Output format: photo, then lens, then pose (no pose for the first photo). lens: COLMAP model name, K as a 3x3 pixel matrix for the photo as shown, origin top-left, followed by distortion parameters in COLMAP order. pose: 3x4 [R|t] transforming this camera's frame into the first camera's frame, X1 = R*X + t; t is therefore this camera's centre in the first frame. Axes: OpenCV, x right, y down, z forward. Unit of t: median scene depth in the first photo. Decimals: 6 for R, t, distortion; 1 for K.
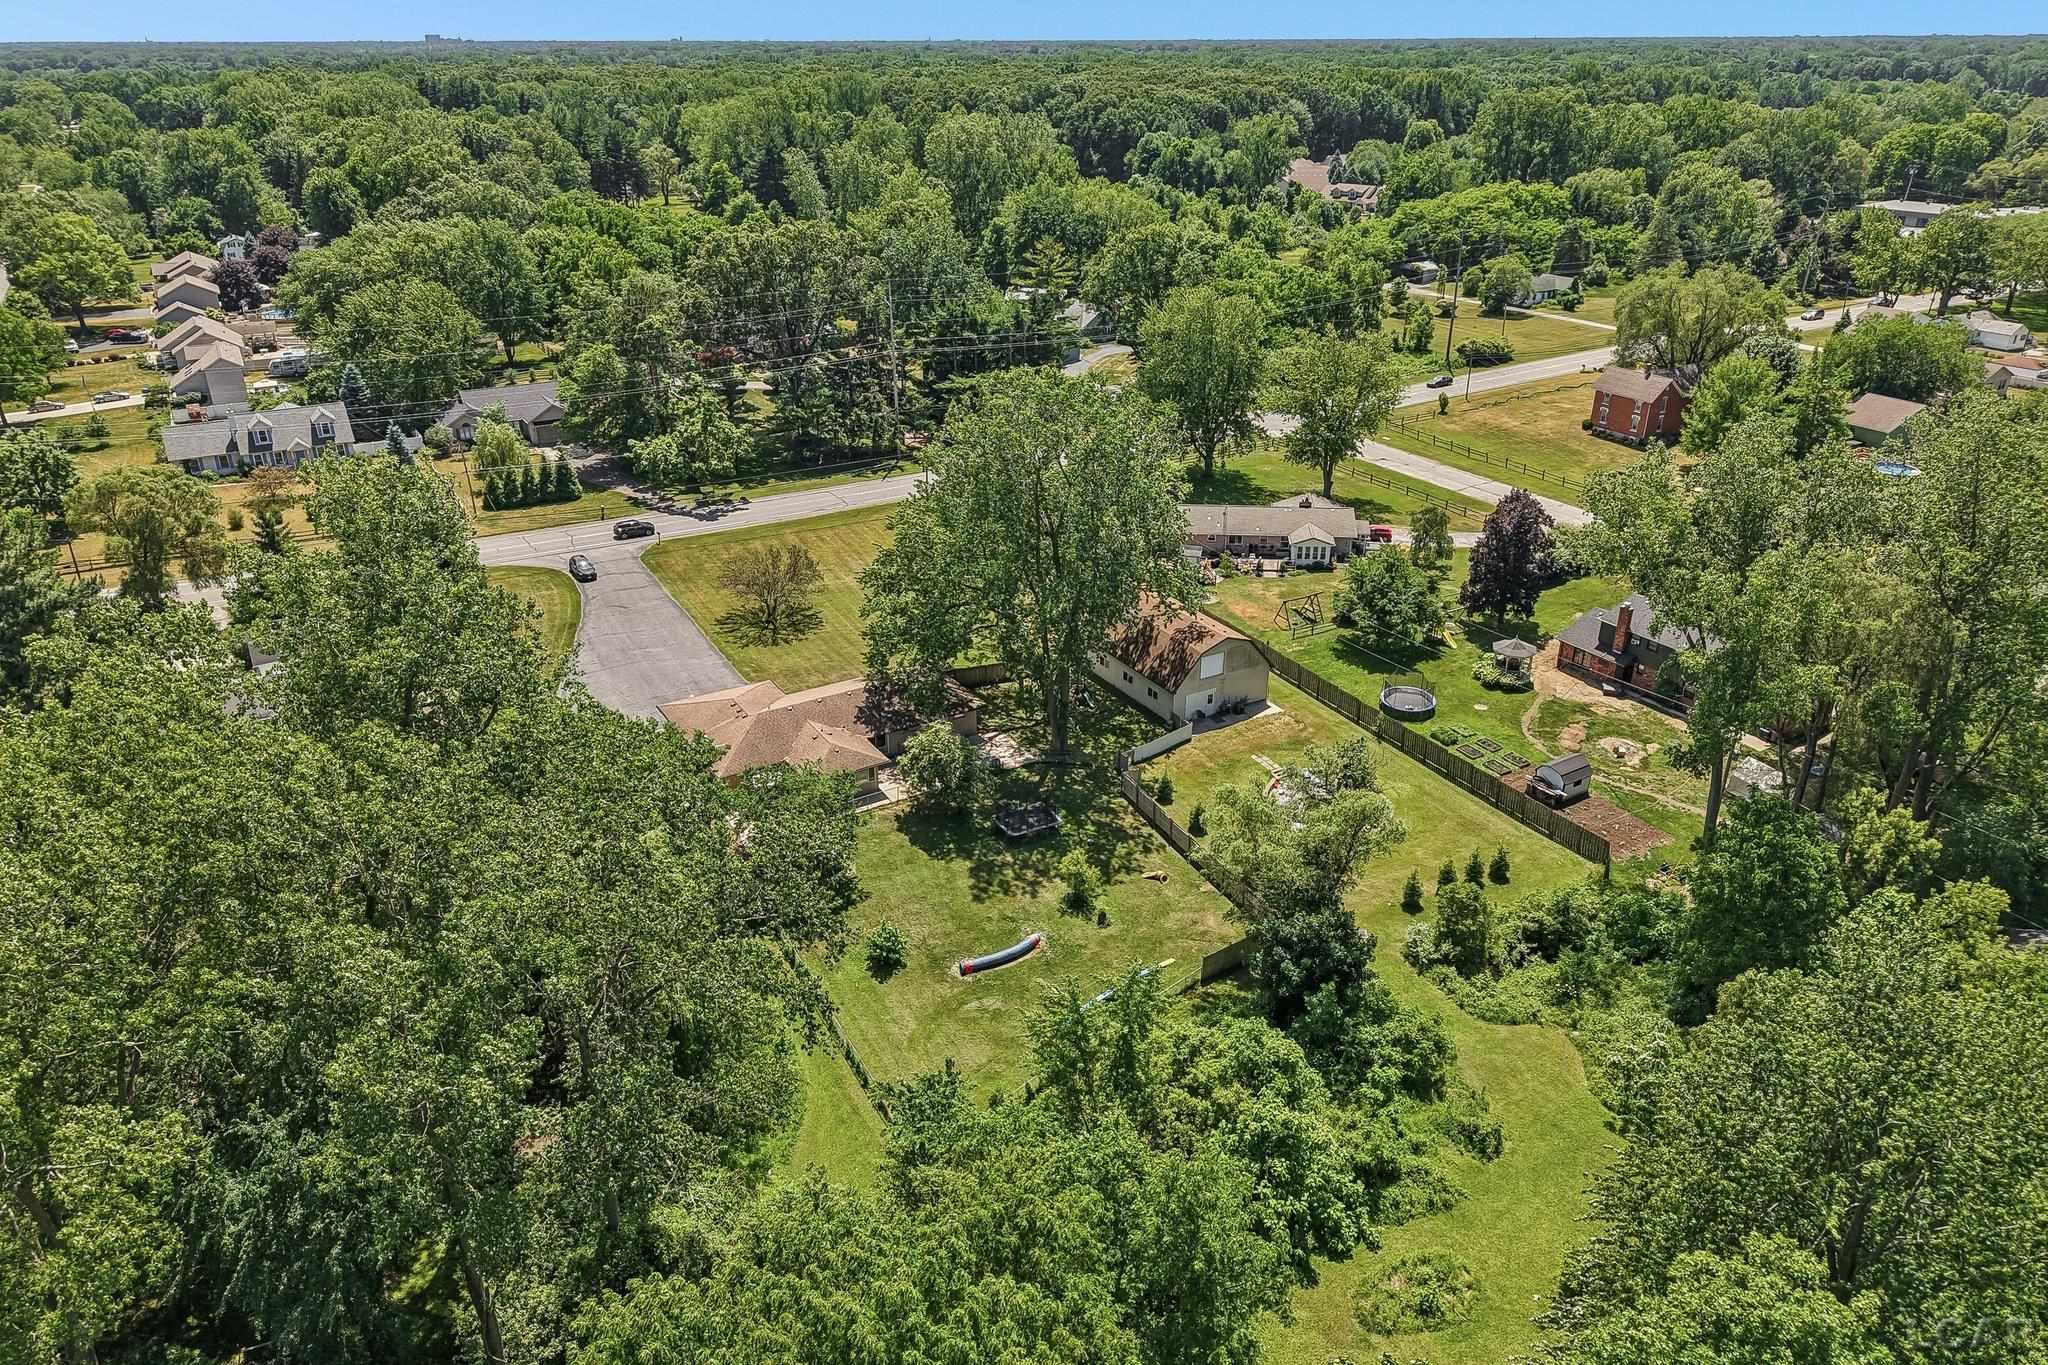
lens RADIAL K [[1371.5, 0, 1024.0], [0, 1371.5, 682.5], [0, 0, 1]] dist [0.021807, -0.015991]
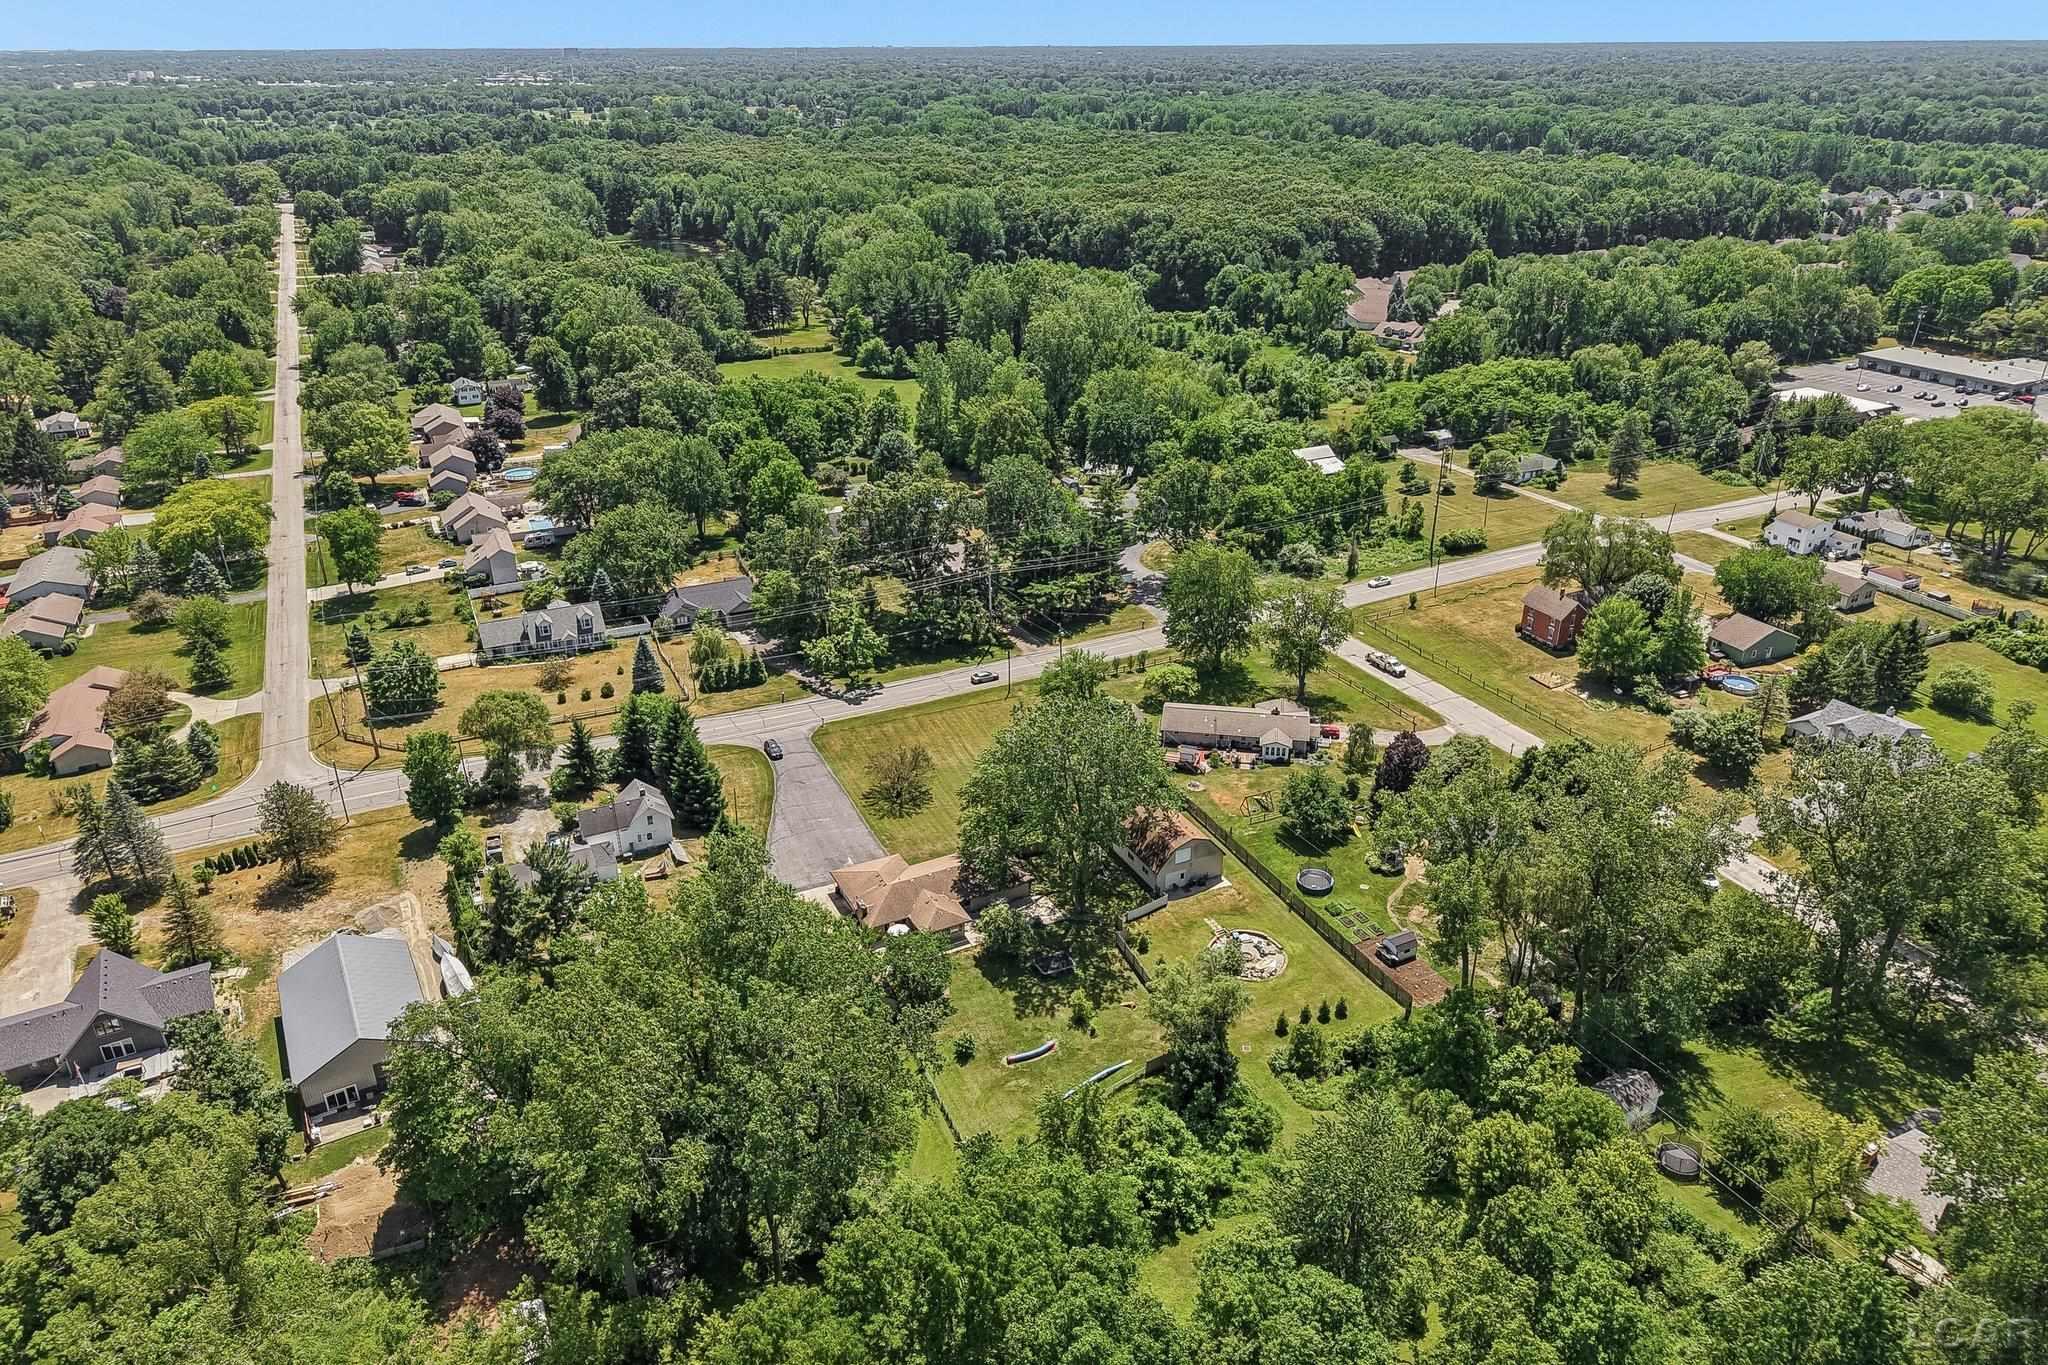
lens RADIAL K [[1362.1, 0, 1024.0], [0, 1362.1, 682.5], [0, 0, 1]] dist [0.070304, -0.097351]
pose [[0.996908, 0.030266, -0.072510, 0.050233], [-0.030358, 0.999539, -0.000159, -0.159002], [0.072472, 0.002359, 0.997368, -0.431358]]
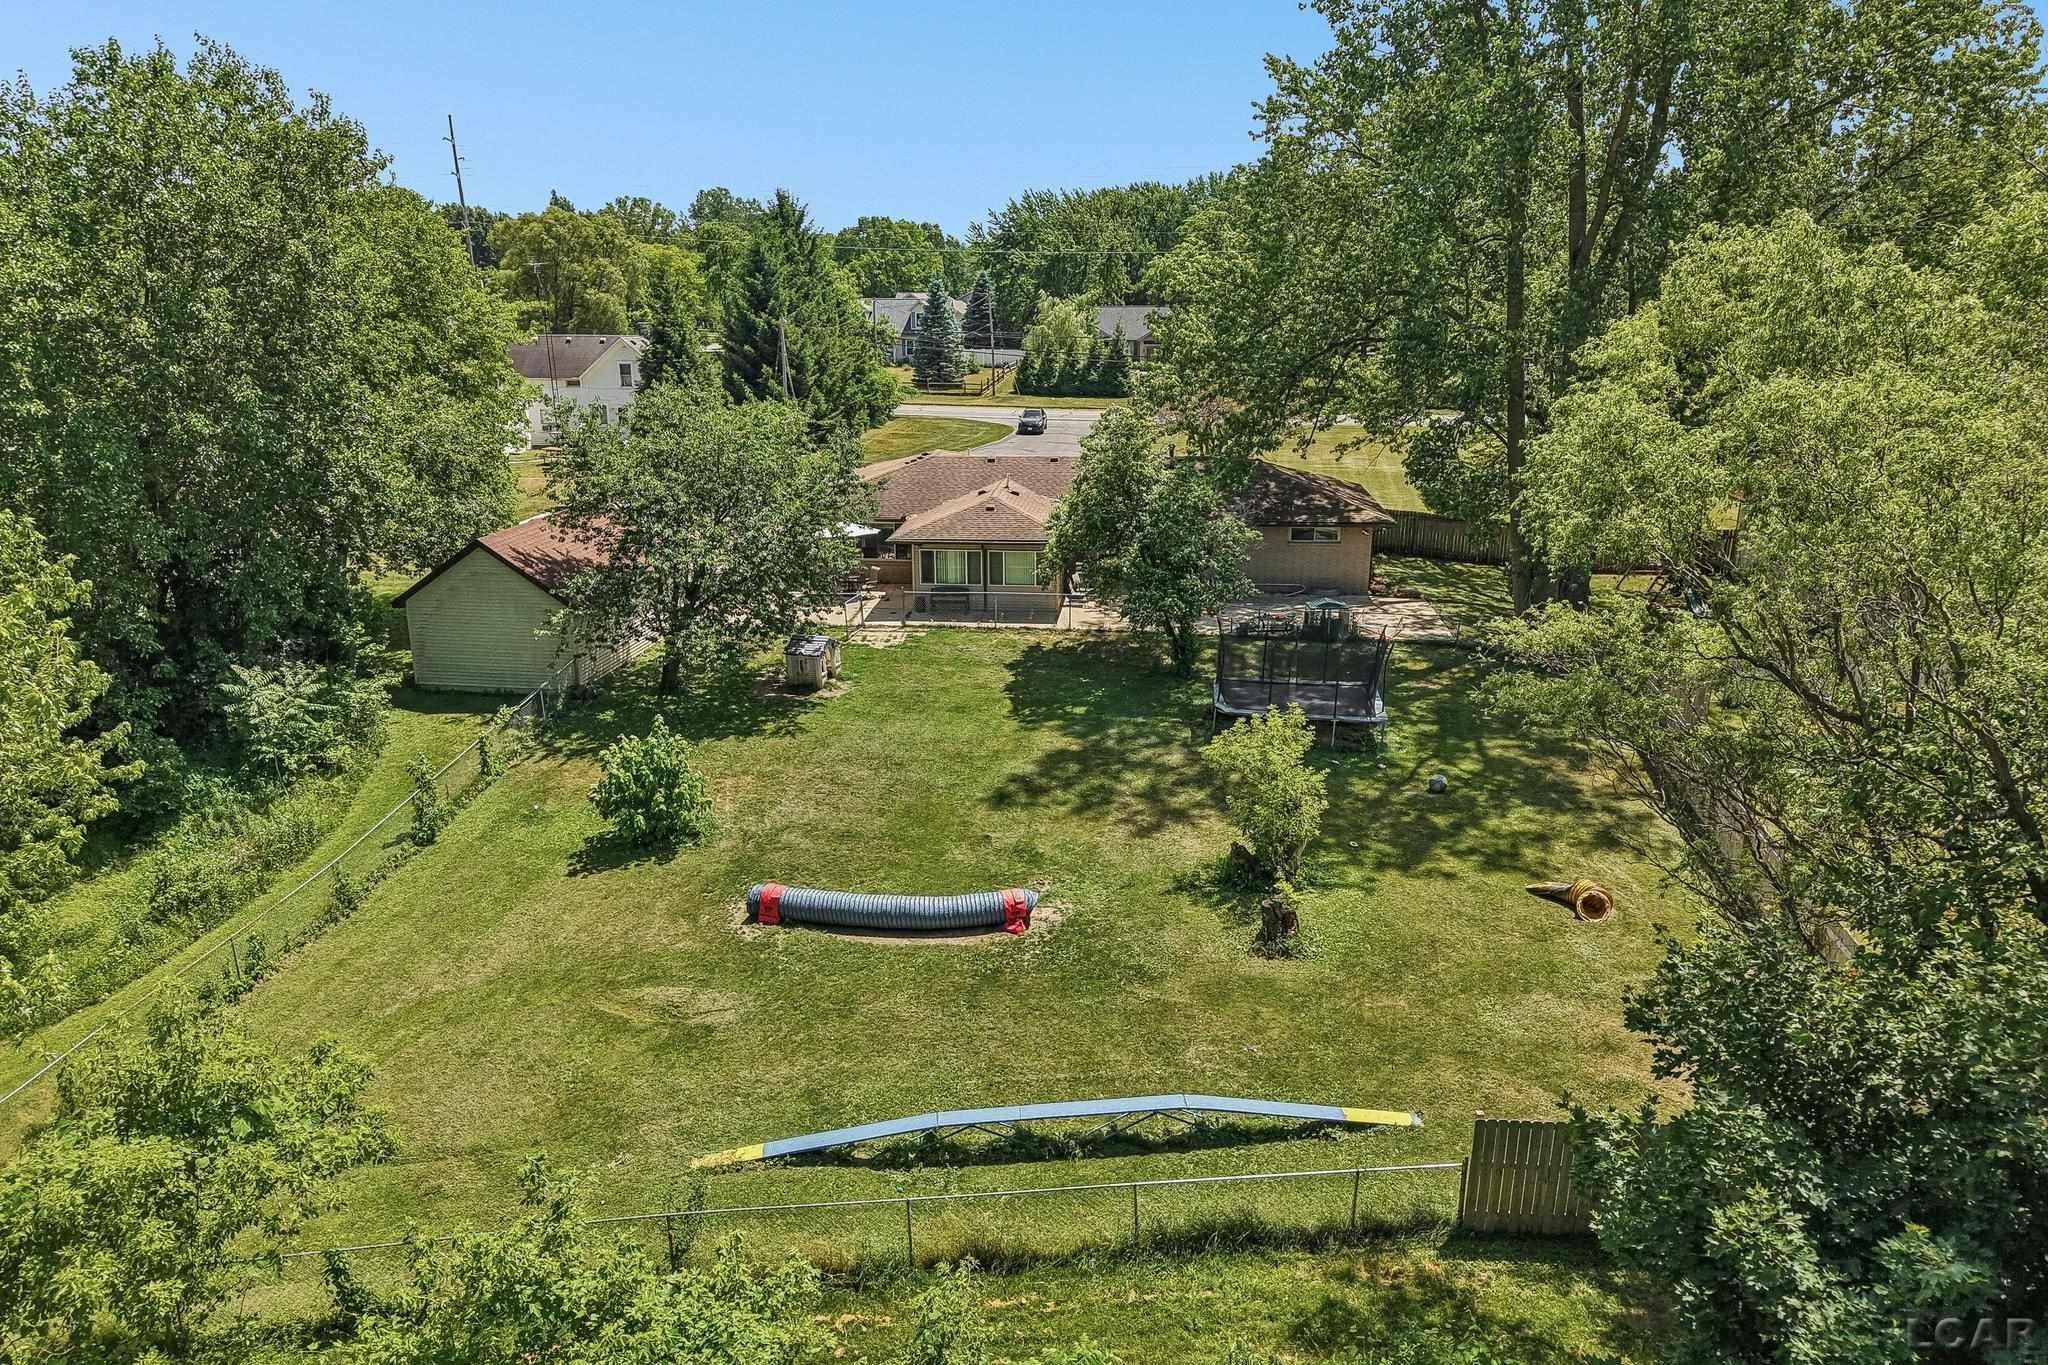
lens RADIAL K [[1360.4, 0, 1024.0], [0, 1360.4, 682.5], [0, 0, 1]] dist [-0.007356, -0.002271]
pose [[0.796071, 0.178008, -0.578433, 0.106292], [-0.265347, 0.961663, -0.069242, 0.096804], [0.543932, 0.208607, 0.812786, 0.446715]]
